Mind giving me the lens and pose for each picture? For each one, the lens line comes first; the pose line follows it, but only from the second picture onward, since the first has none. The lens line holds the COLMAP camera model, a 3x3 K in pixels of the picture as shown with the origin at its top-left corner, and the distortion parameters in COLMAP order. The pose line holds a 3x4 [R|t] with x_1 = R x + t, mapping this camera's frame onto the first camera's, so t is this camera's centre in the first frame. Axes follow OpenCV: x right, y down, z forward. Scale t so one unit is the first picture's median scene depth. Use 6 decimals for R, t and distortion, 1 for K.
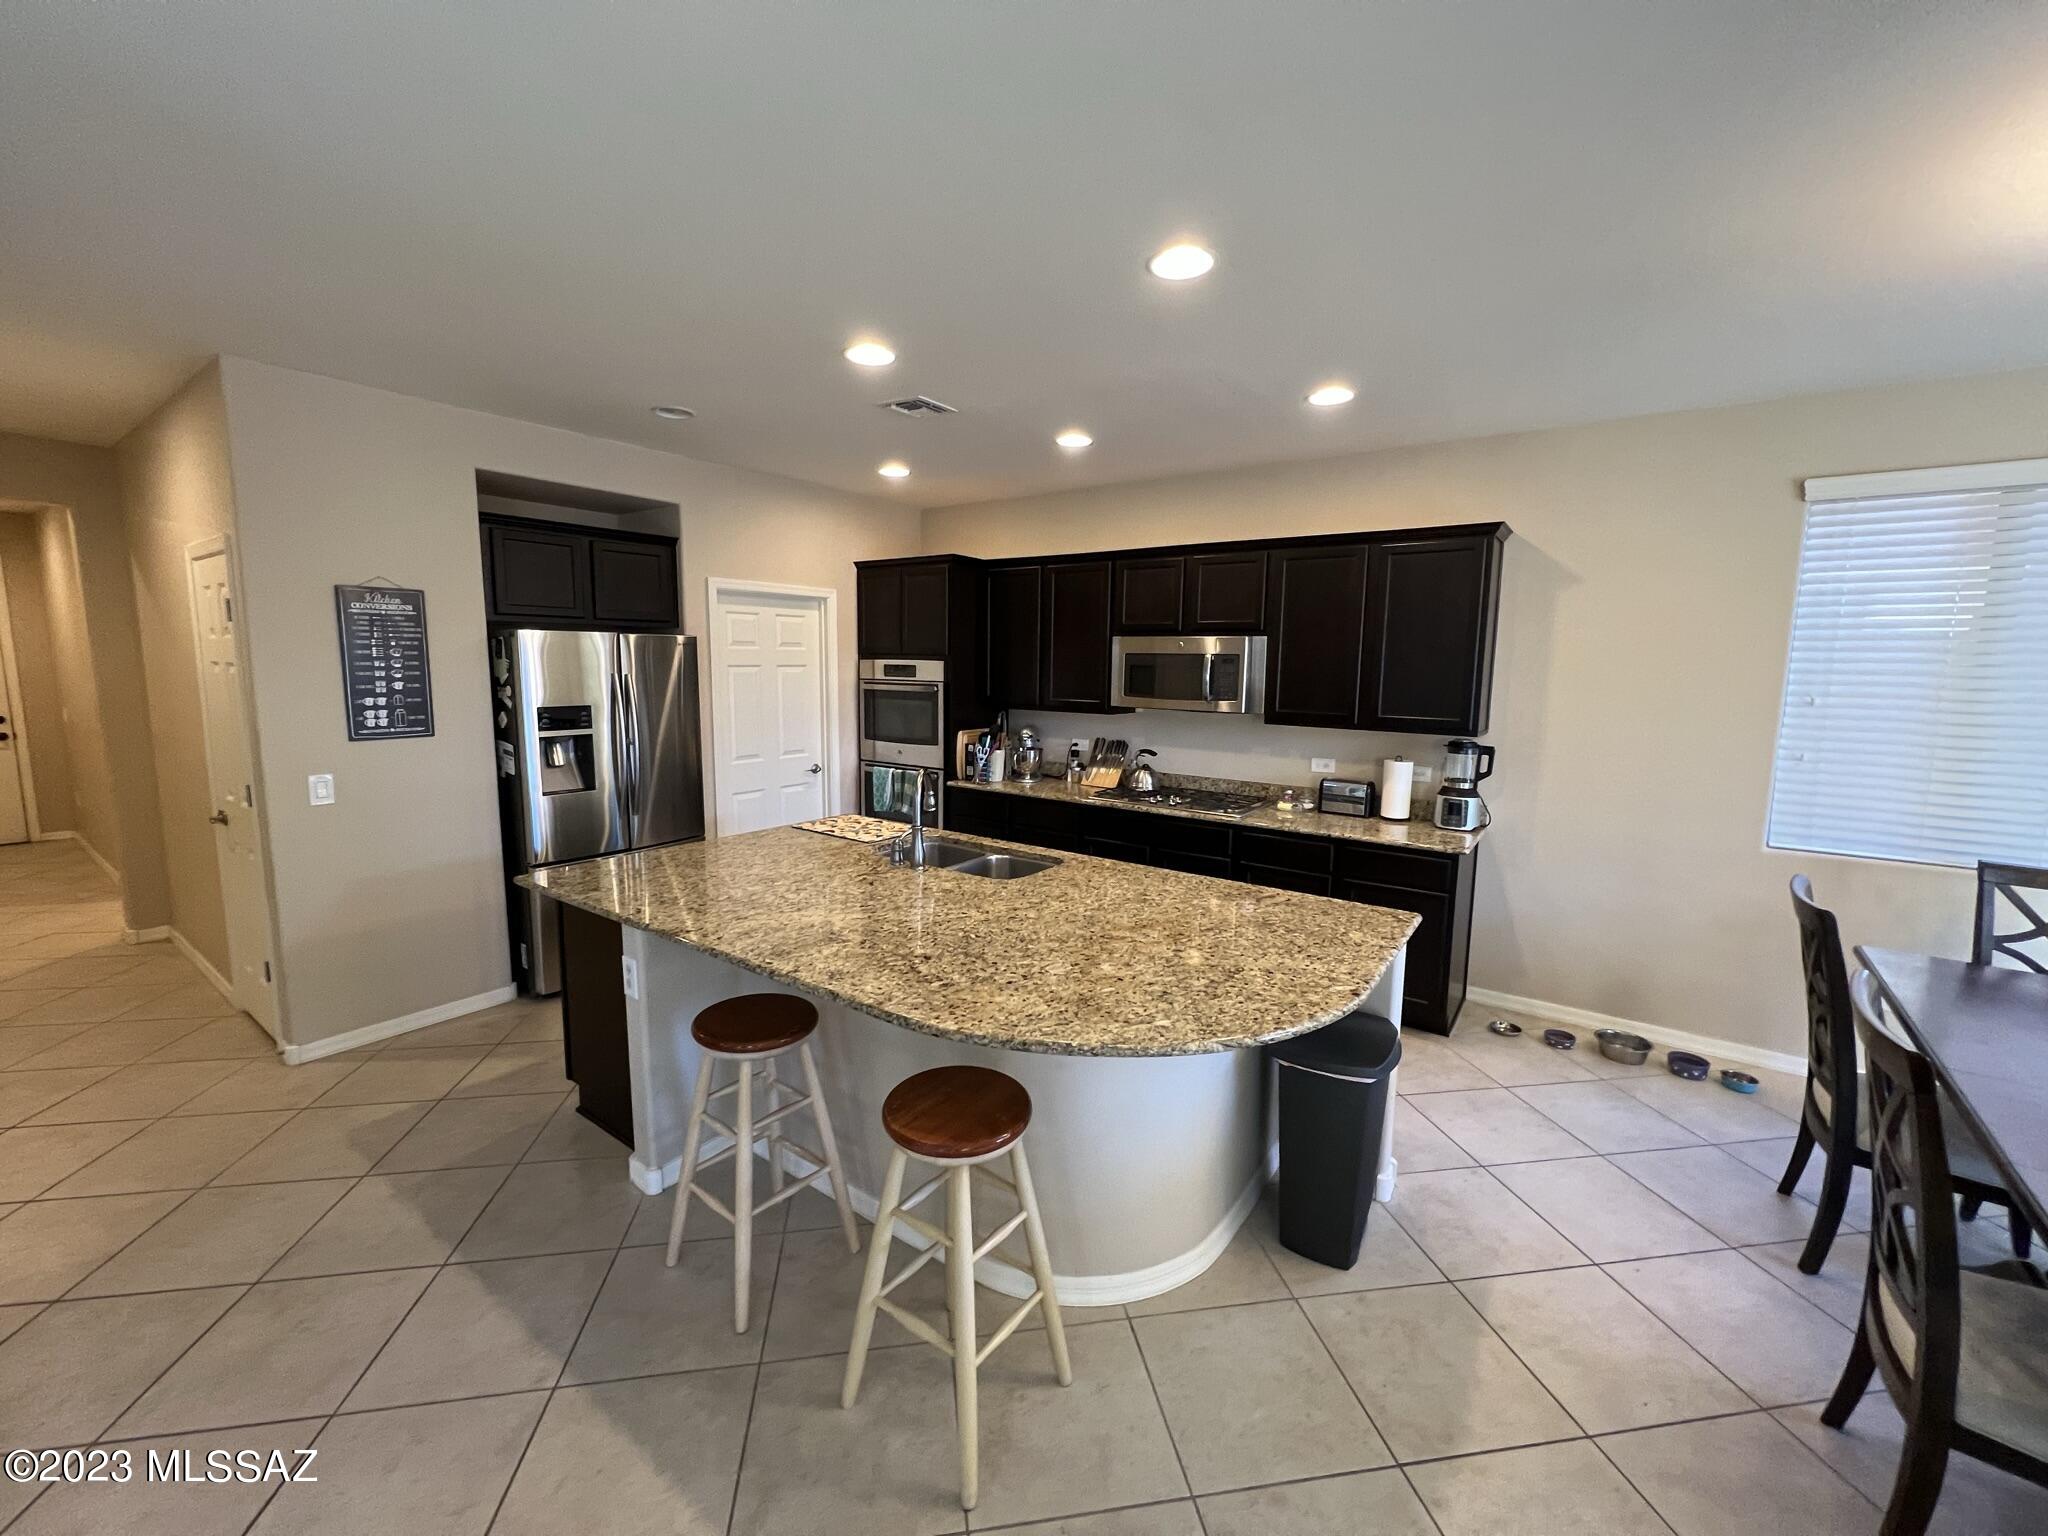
lens RADIAL K [[831.3, 0, 1024.0], [0, 831.3, 768.0], [0, 0, 1]] dist [0.001698, -0.000030]
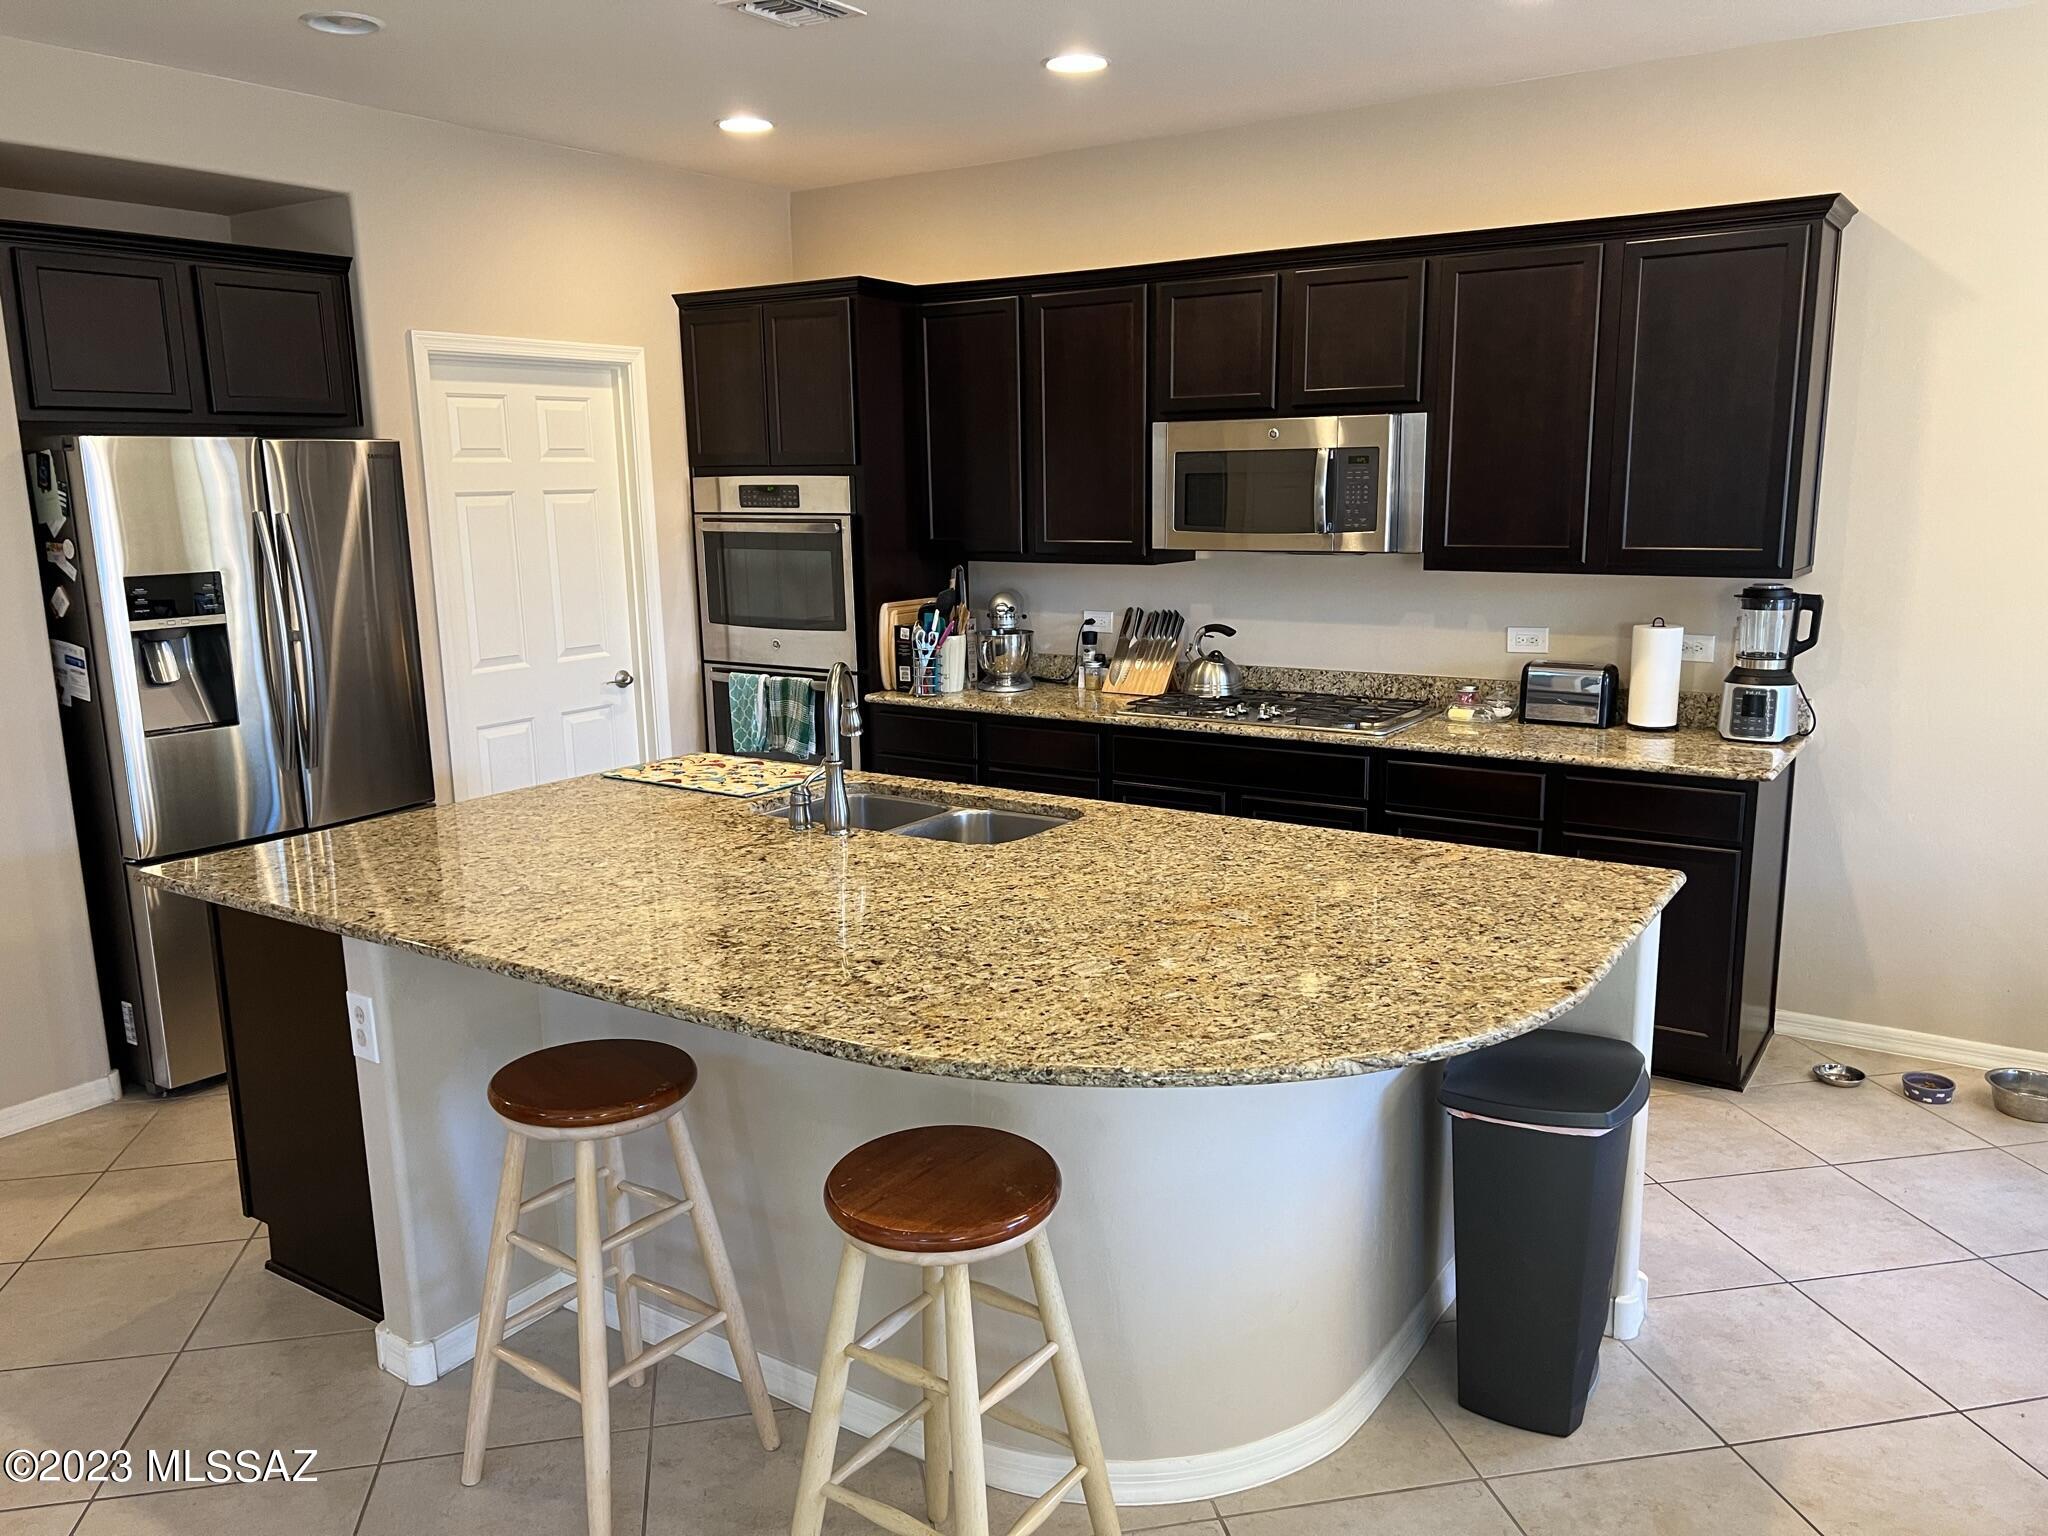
lens RADIAL K [[1579.1, 0, 1027.9], [0, 1579.1, 801.8], [0, 0, 1]] dist [0.074021, -0.096735]
pose [[0.998912, -0.035130, 0.030666, -0.023663], [0.032799, 0.996757, 0.073477, 0.018681], [-0.033148, -0.072392, 0.996825, -0.099832]]
